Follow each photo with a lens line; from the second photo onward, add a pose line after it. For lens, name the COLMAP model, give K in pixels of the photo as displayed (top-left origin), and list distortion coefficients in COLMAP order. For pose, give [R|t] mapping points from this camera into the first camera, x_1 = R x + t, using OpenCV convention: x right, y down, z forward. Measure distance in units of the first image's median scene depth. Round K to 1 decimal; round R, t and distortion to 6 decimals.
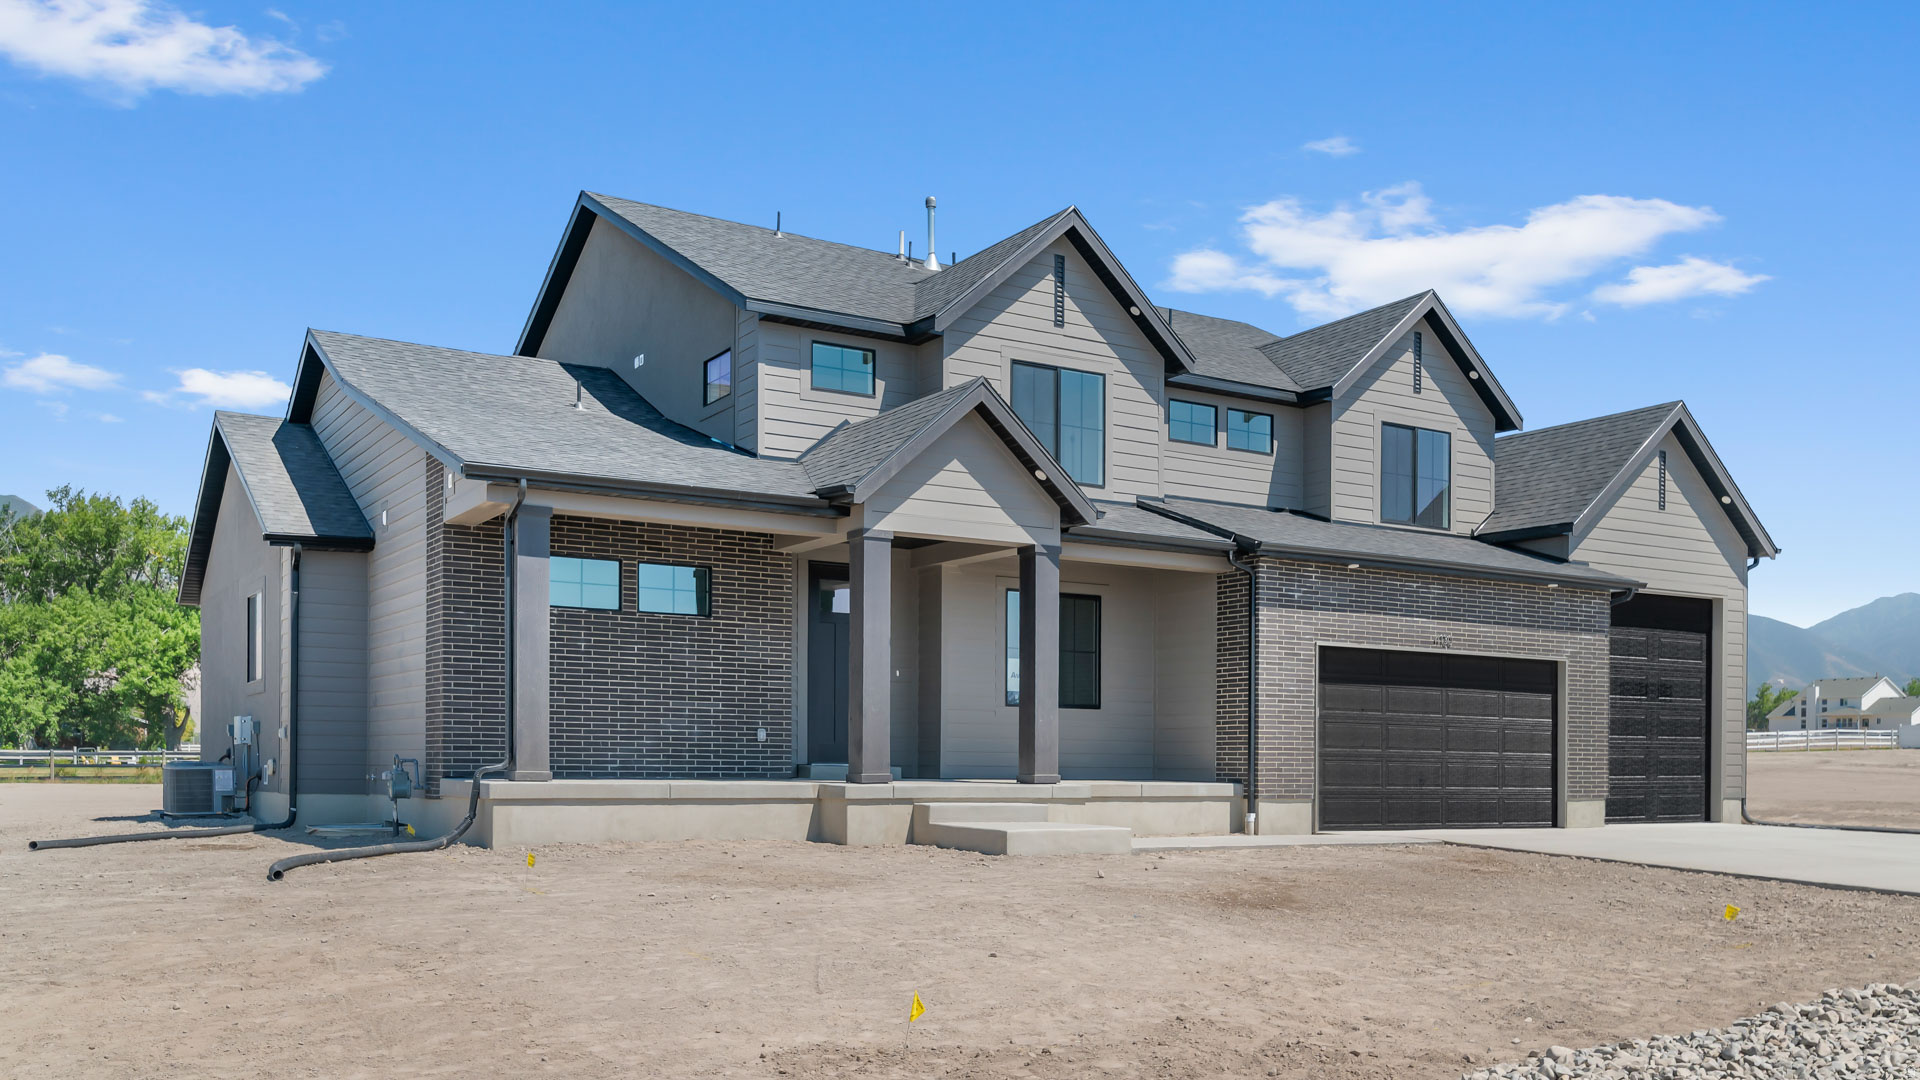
lens RADIAL K [[1632.1, 0, 960.6], [0, 1632.1, 532.0], [0, 0, 1]] dist [0.000898, -0.001638]
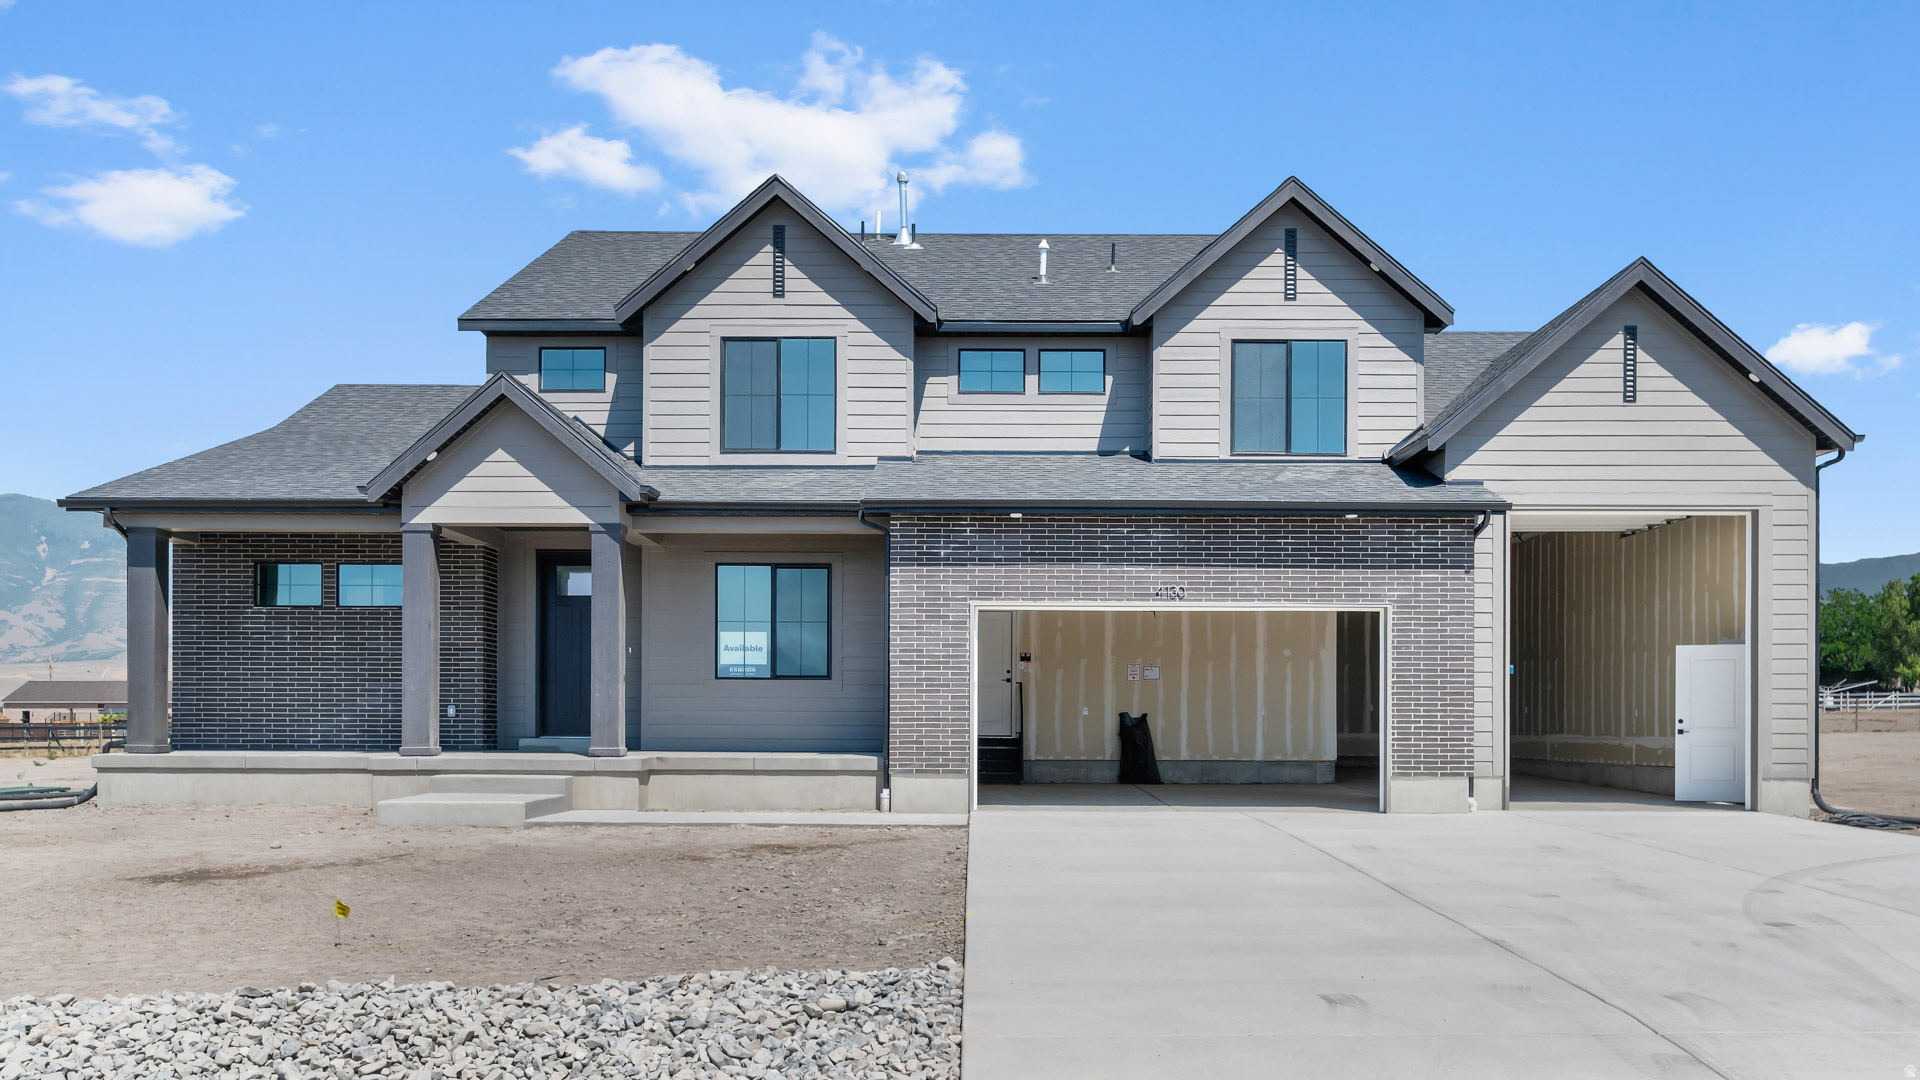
lens RADIAL K [[1588.3, 0, 957.7], [0, 1588.3, 504.1], [0, 0, 1]] dist [0.000799, 0.003524]
pose [[0.844904, -0.078771, -0.529086, 0.706561], [0.079328, 0.996612, -0.021696, 0.032380], [0.529003, -0.023640, 0.848291, 0.249629]]
